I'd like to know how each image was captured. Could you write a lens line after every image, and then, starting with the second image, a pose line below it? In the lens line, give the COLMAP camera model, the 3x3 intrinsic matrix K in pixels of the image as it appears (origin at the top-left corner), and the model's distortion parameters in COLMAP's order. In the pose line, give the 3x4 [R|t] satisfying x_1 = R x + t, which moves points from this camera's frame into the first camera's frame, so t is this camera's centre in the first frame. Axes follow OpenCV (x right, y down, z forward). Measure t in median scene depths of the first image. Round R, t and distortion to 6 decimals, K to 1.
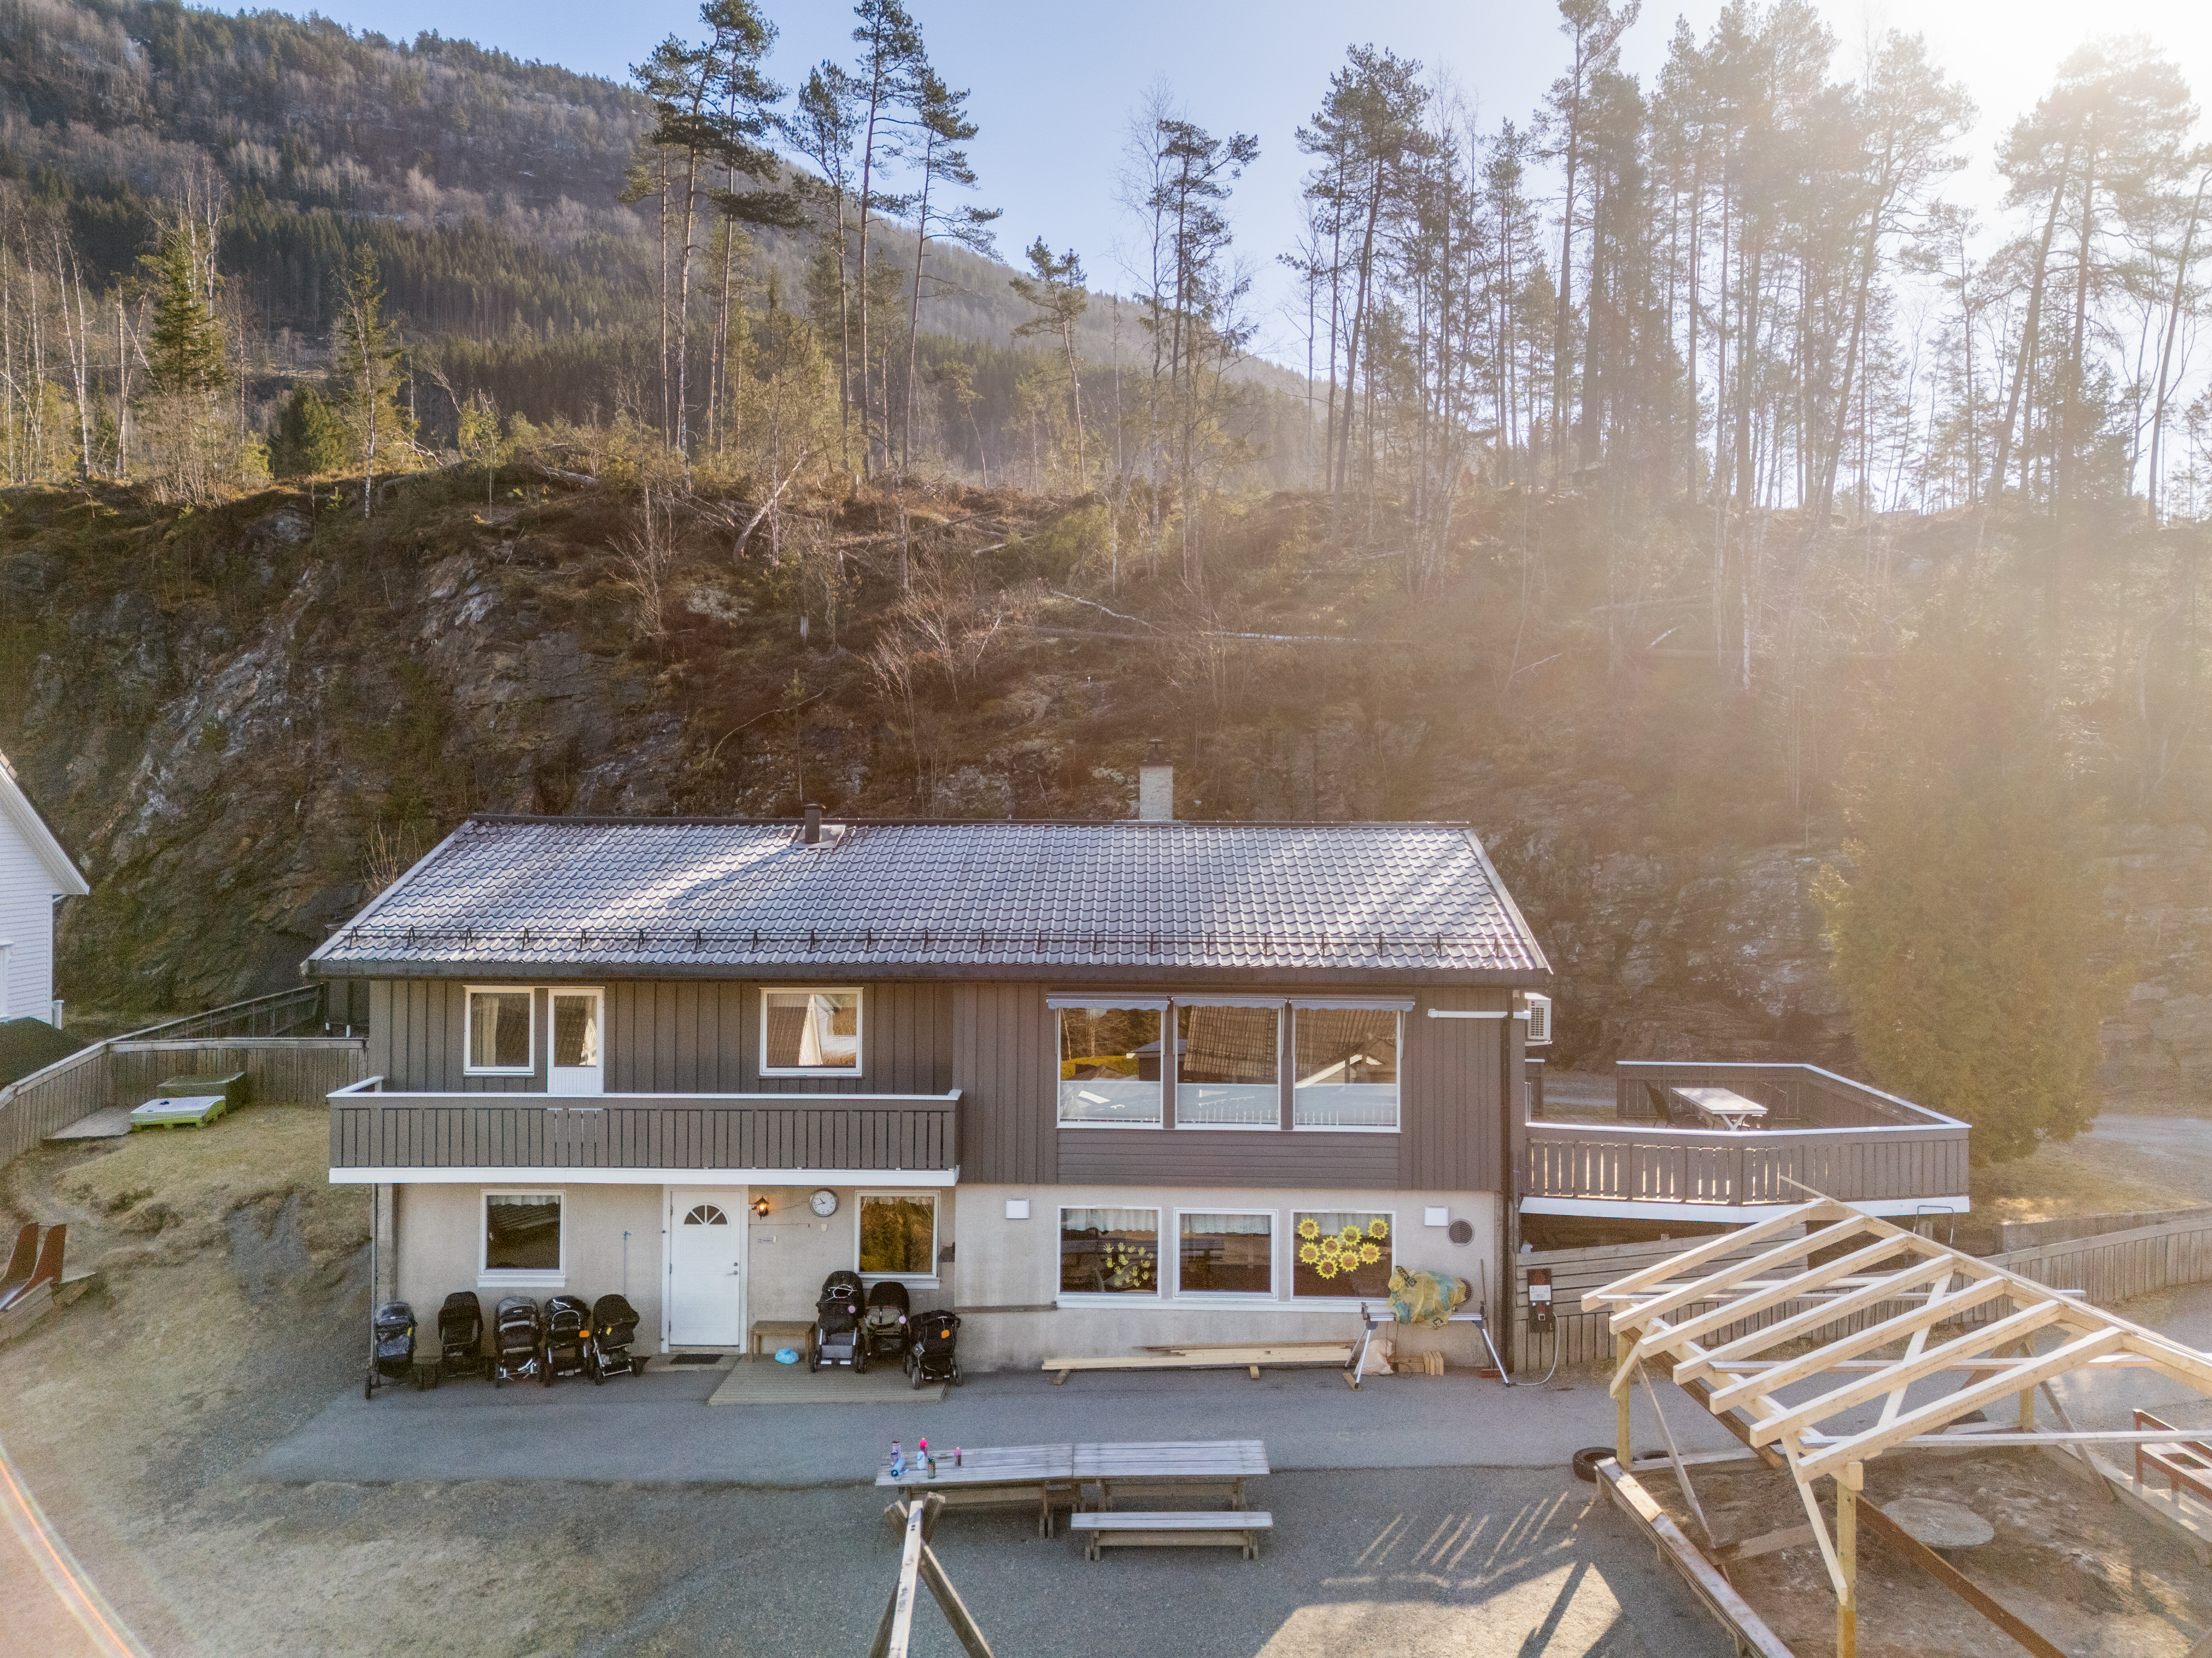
lens RADIAL K [[1577.4, 0, 1106.0], [0, 1577.4, 829.0], [0, 0, 1]] dist [0.027366, -0.002717]
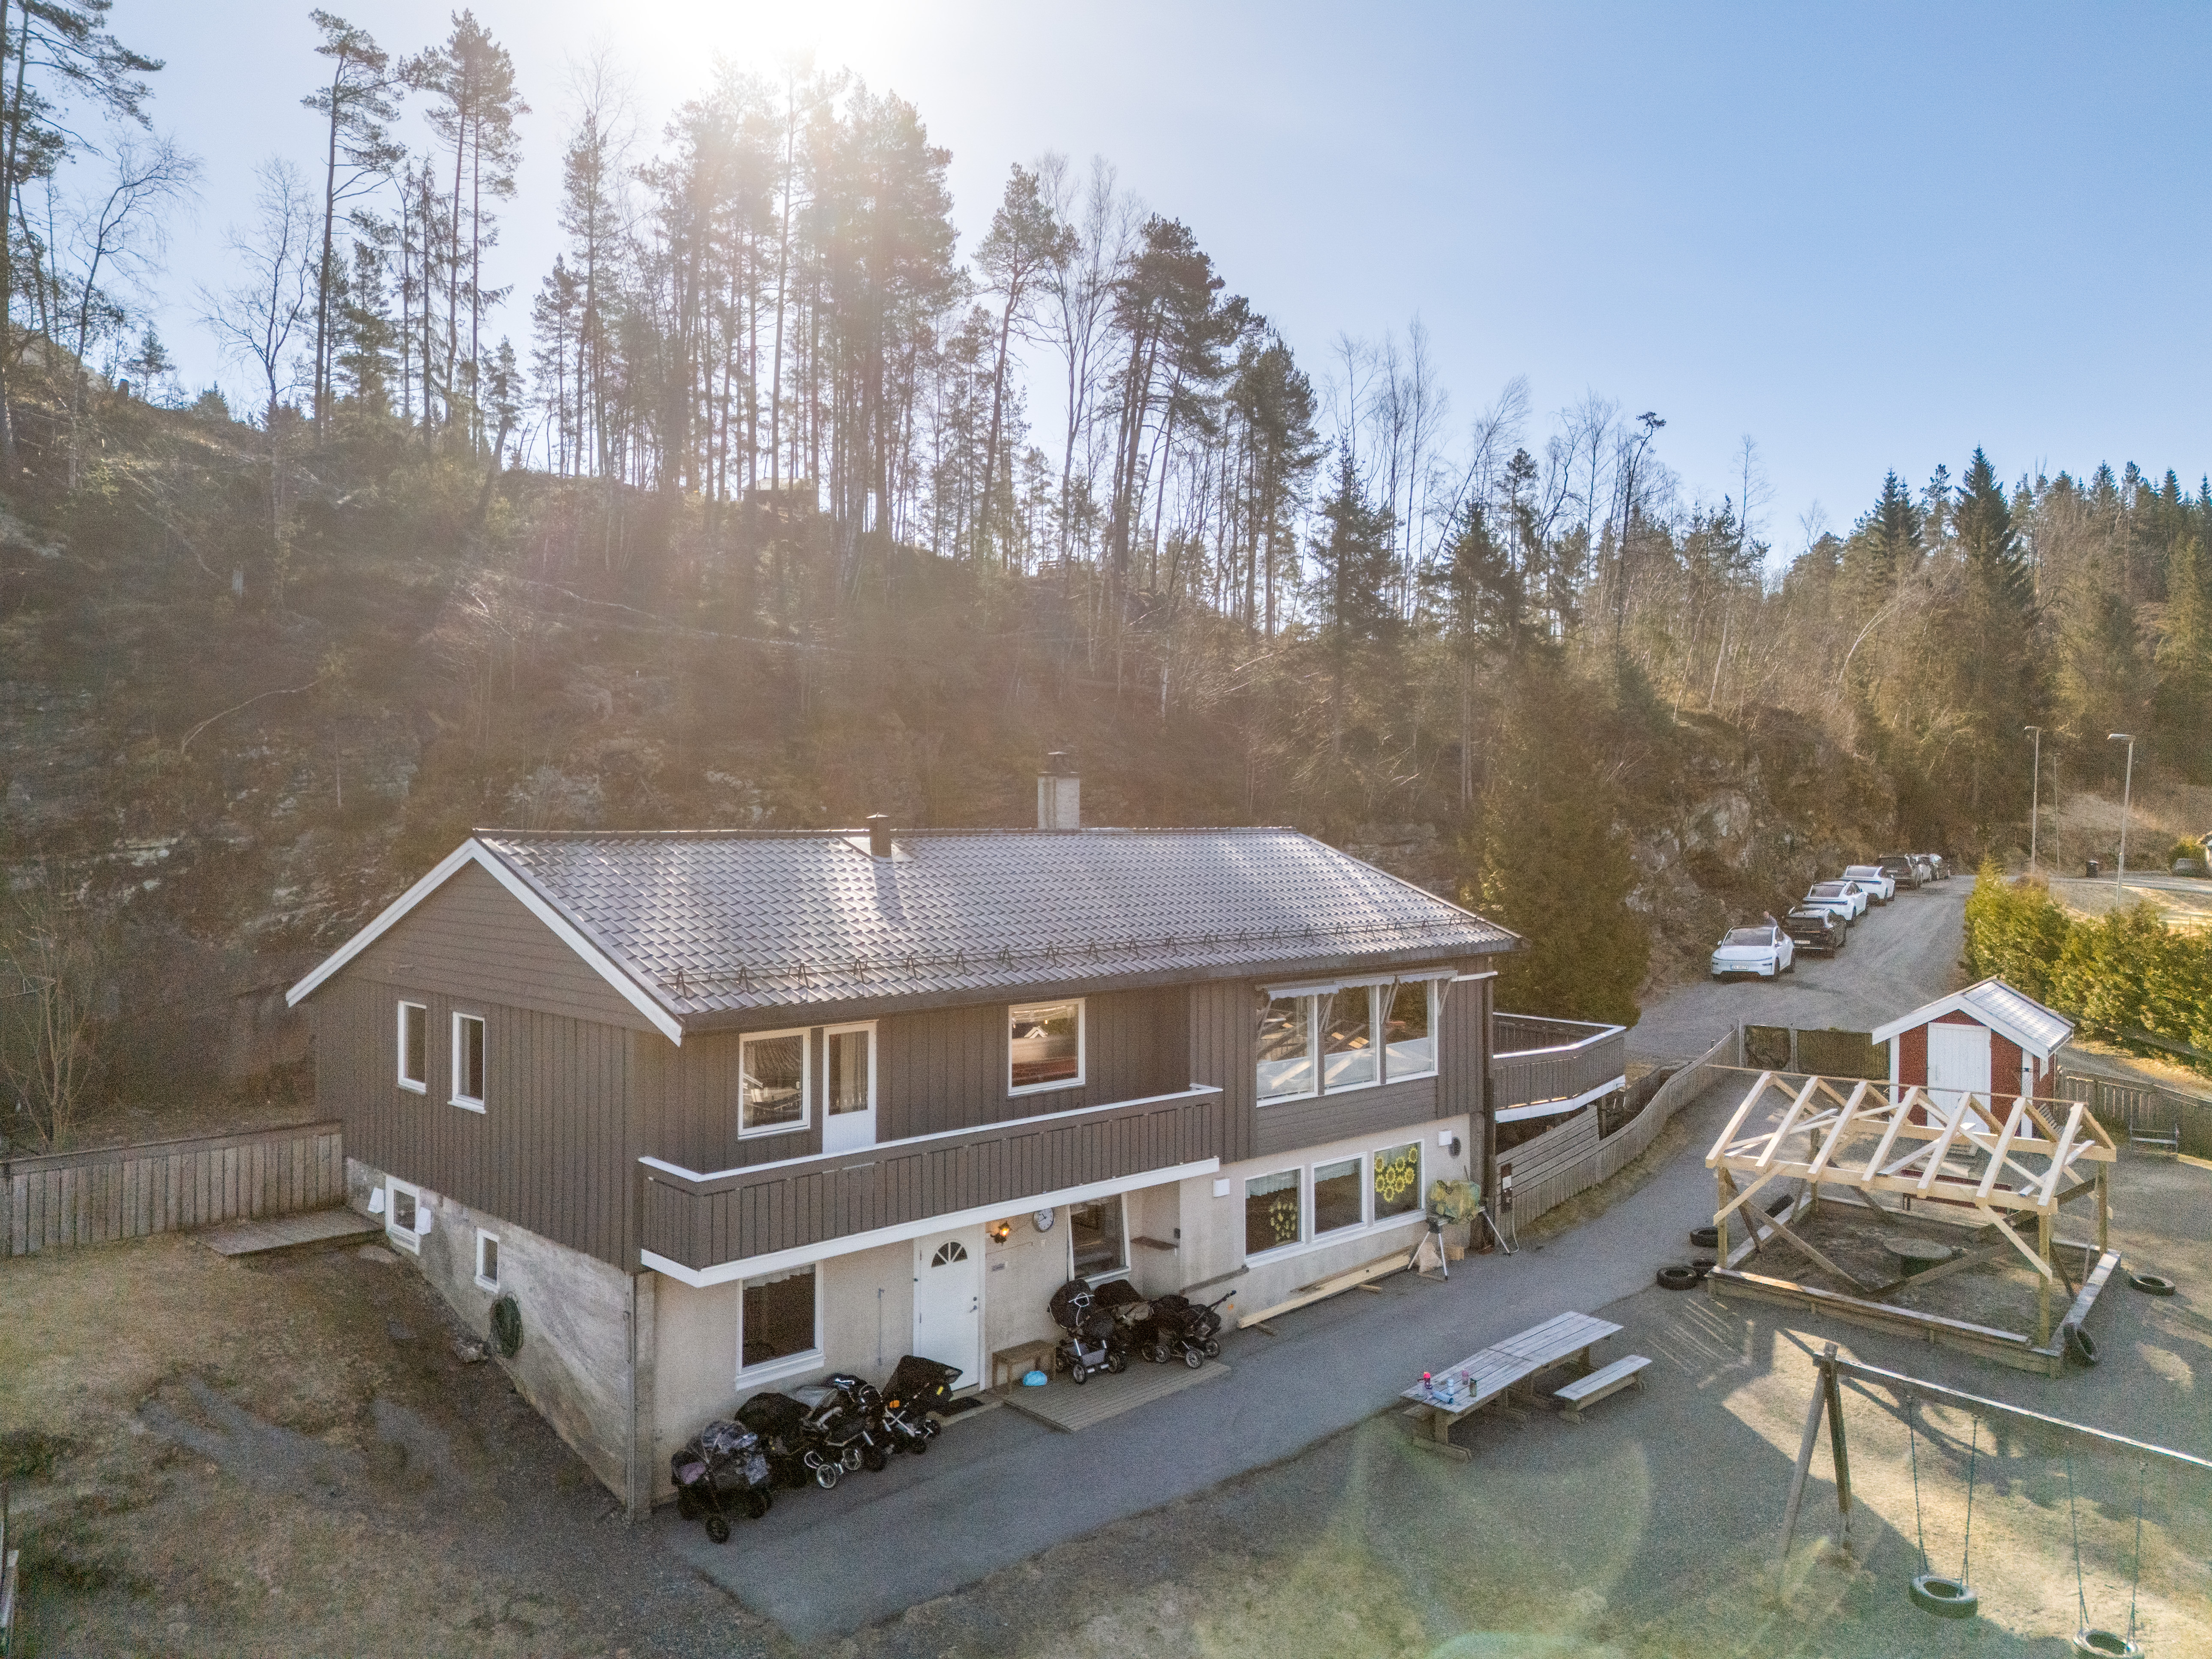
lens RADIAL K [[1577.6, 0, 1106.0], [0, 1577.6, 829.5], [0, 0, 1]] dist [0.027366, -0.002717]
pose [[0.728285, -0.011216, 0.685183, -0.856148], [0.009395, 0.999935, 0.006383, -0.013616], [-0.685210, 0.001789, 0.728343, 0.259544]]
